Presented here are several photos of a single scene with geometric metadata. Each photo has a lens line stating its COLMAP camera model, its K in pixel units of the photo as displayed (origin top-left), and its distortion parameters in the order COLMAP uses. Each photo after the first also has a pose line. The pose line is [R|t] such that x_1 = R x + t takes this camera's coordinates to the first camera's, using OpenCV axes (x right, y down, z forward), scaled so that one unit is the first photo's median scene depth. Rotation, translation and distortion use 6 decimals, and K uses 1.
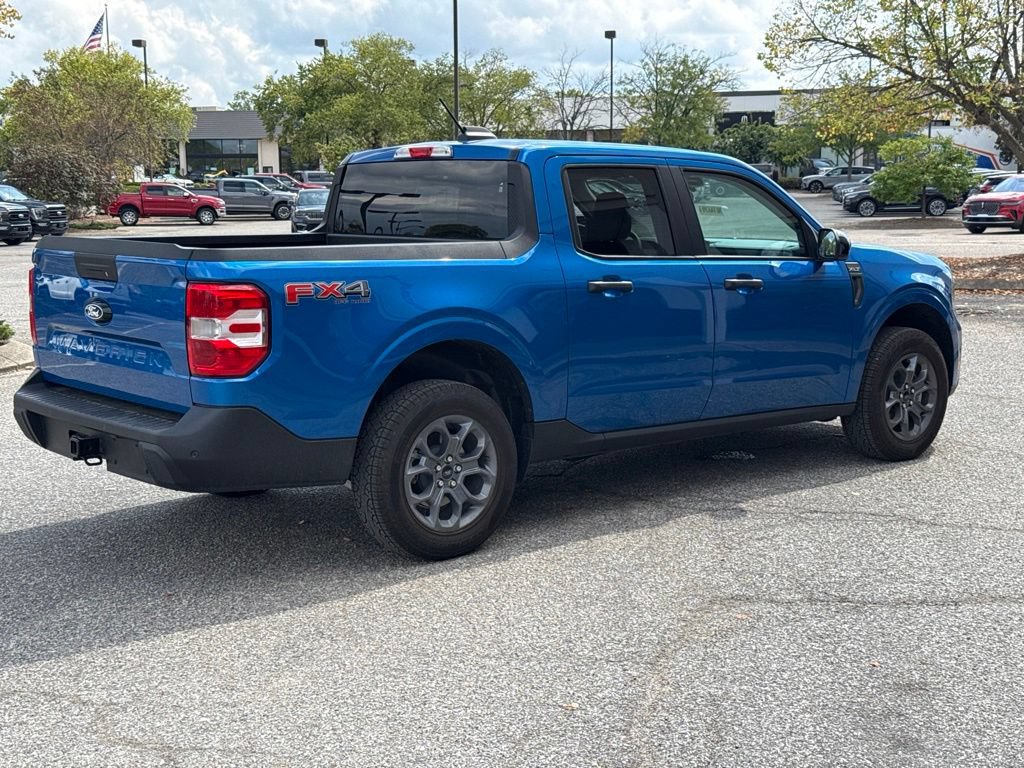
lens RADIAL K [[1414.3, 0, 512.0], [0, 1414.3, 384.0], [0, 0, 1]] dist [0.195505, -0.403855]
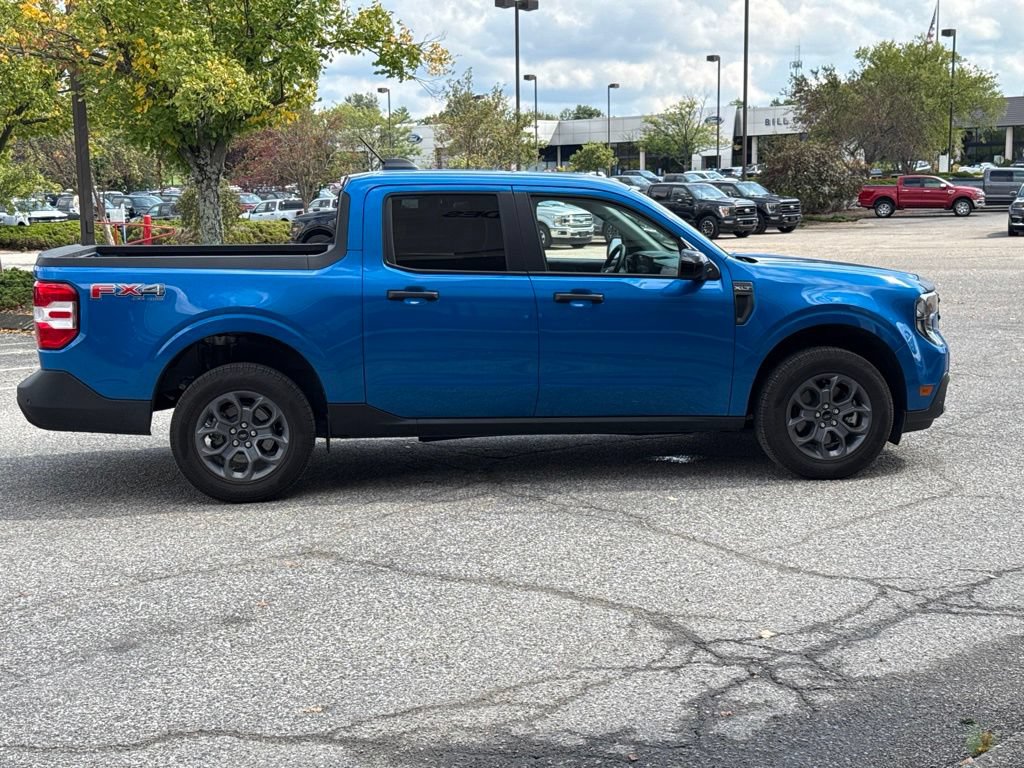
lens RADIAL K [[1414.3, 0, 512.0], [0, 1414.3, 384.0], [0, 0, 1]] dist [0.195505, -0.403855]
pose [[0.834205, 0.071722, -0.546770, 0.816925], [-0.067343, 0.997335, 0.028079, -0.034803], [0.547327, 0.013397, 0.836812, 0.052911]]
